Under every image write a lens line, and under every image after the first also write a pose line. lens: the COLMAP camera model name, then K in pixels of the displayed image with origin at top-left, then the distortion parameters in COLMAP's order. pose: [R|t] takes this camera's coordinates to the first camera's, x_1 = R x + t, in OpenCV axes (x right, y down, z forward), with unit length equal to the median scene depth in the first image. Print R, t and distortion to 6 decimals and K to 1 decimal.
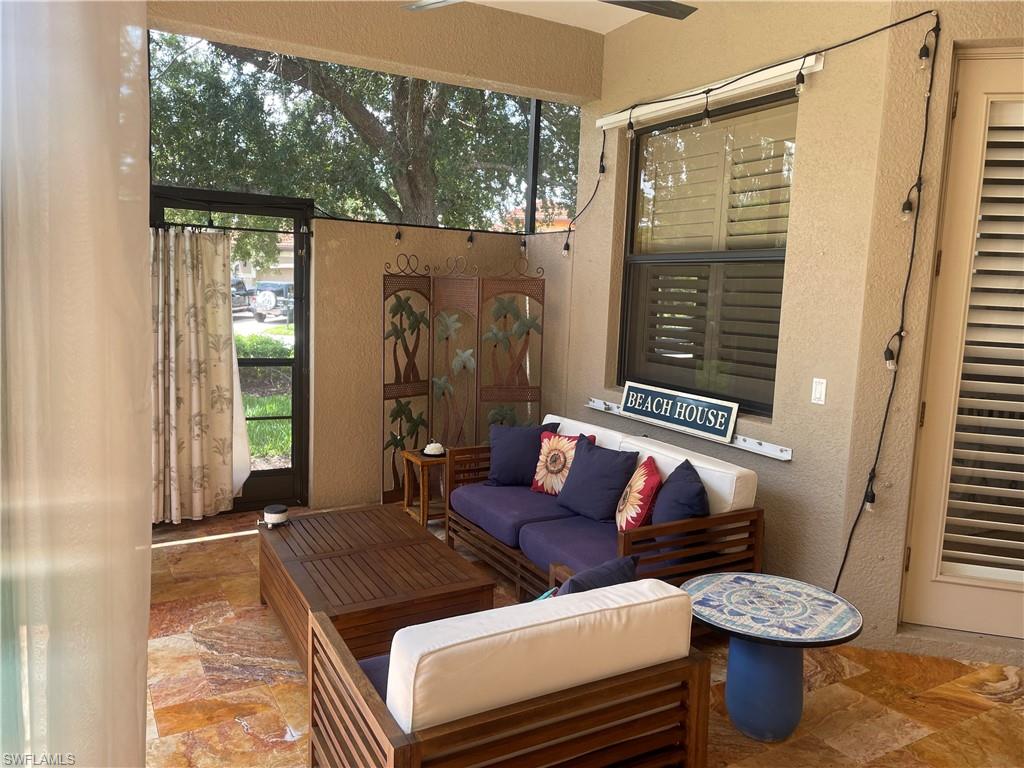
lens RADIAL K [[772.6, 0, 506.7], [0, 772.6, 380.6], [0, 0, 1]] dist [0.061314, -0.080804]
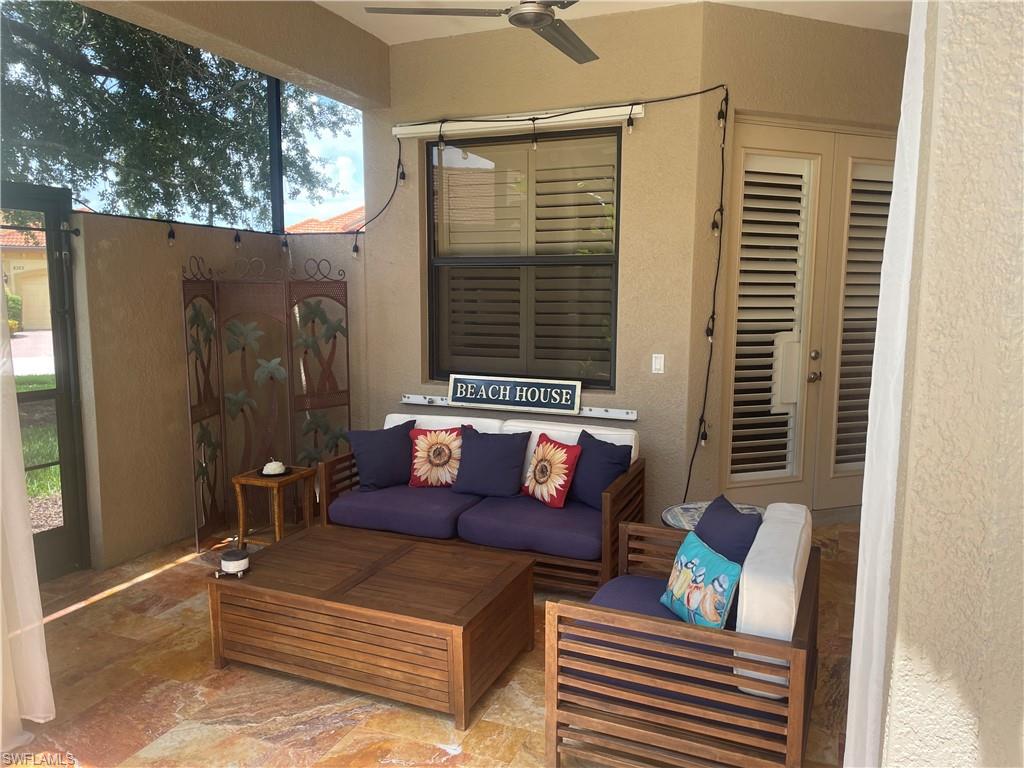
lens RADIAL K [[772.6, 0, 508.4], [0, 772.6, 389.4], [0, 0, 1]] dist [0.061314, -0.080804]
pose [[0.779161, -0.108484, 0.617365, -0.513582], [0.097819, 0.993887, 0.051192, -0.029314], [-0.619144, 0.020504, 0.785010, 0.109879]]
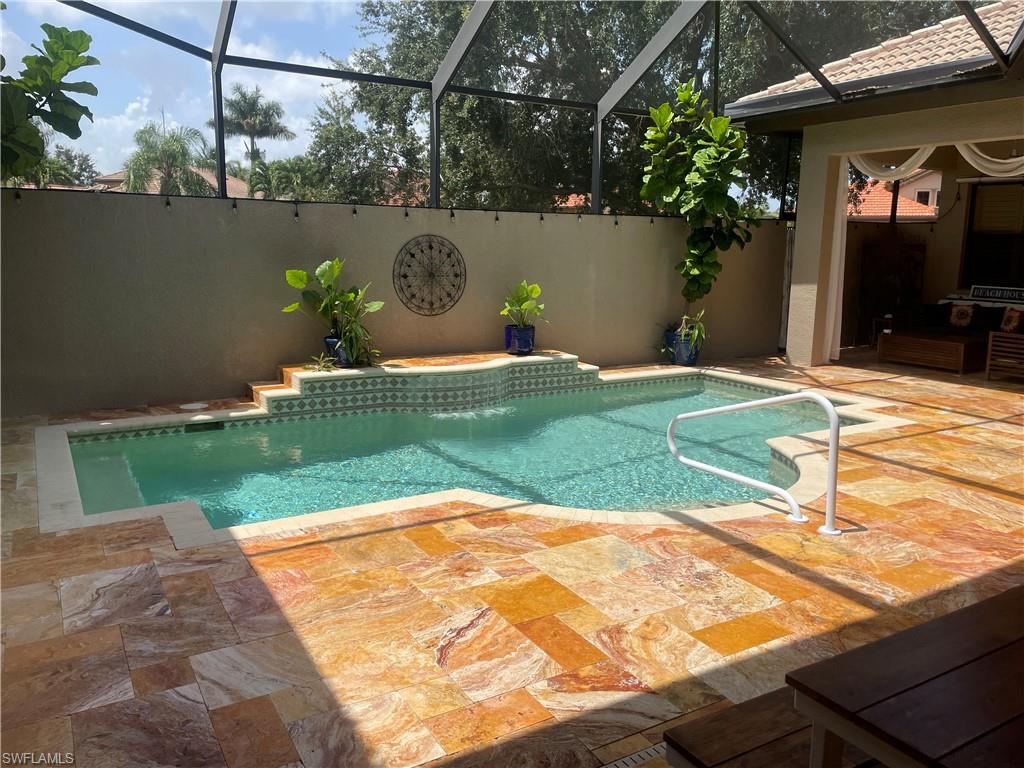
lens RADIAL K [[772.6, 0, 508.0], [0, 772.6, 374.4], [0, 0, 1]] dist [0.061314, -0.080804]
pose [[0.998818, -0.027491, 0.040088, -1.618573], [0.025677, 0.998652, 0.045105, 0.151057], [-0.041274, -0.044022, 0.998178, -1.627856]]
